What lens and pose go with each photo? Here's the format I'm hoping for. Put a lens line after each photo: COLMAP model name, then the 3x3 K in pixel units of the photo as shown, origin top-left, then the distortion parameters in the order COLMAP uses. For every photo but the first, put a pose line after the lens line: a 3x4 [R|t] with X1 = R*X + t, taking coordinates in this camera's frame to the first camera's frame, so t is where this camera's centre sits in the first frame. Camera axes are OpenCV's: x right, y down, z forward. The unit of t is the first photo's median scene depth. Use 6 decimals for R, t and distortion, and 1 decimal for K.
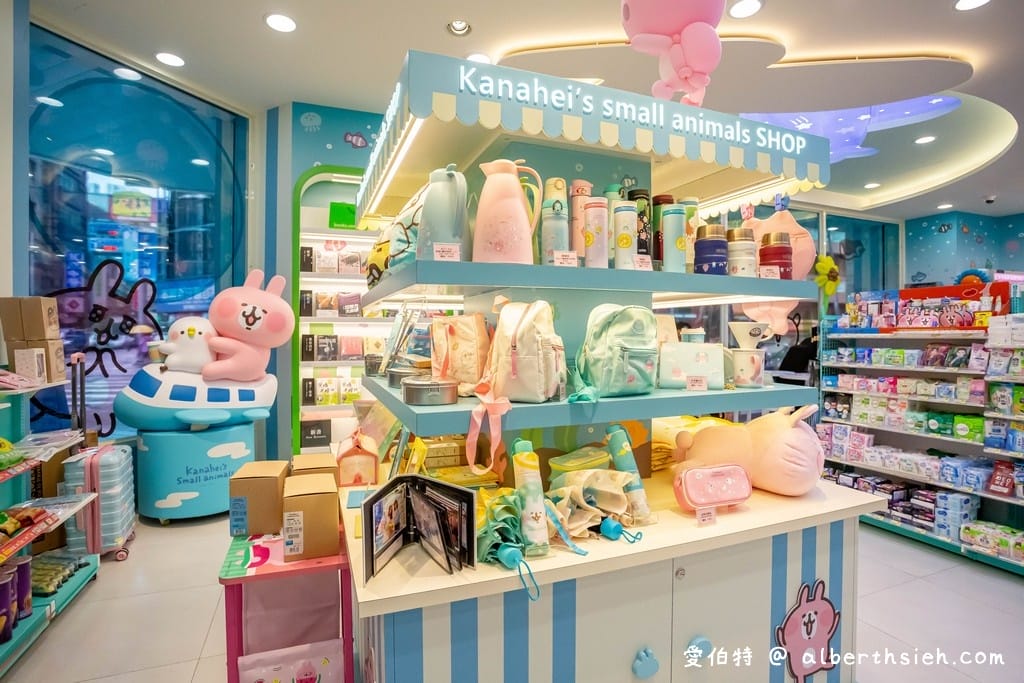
lens RADIAL K [[516.2, 0, 515.2], [0, 516.2, 339.5], [0, 0, 1]] dist [-0.074266, 0.031480]
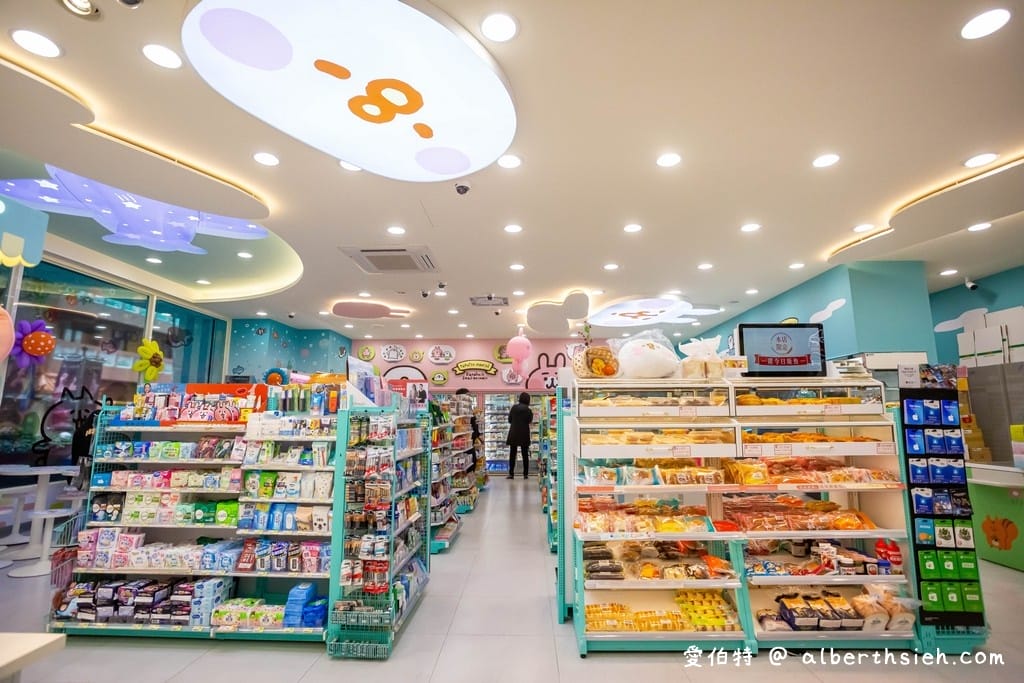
lens RADIAL K [[494.0, 0, 512.0], [0, 494.0, 341.5], [0, 0, 1]] dist [-0.060905, 0.027429]
pose [[0.397934, 0.144162, 0.906017, 0.123440], [0.006699, 0.987094, -0.160005, -0.023069], [-0.917390, 0.069740, 0.391832, -0.034431]]
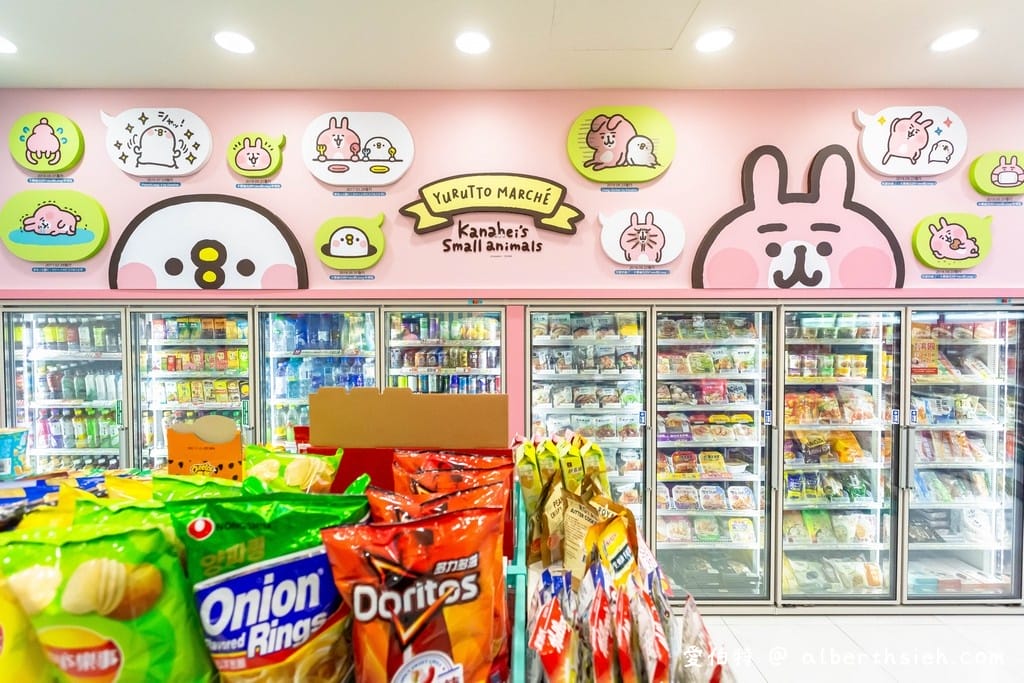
lens RADIAL K [[494.0, 0, 512.0], [0, 494.0, 341.5], [0, 0, 1]] dist [-0.060905, 0.027429]
pose [[0.374840, -0.021375, 0.926843, 2.696199], [0.008723, 0.999771, 0.019529, -0.192436], [-0.927048, 0.000765, 0.374941, 1.386828]]
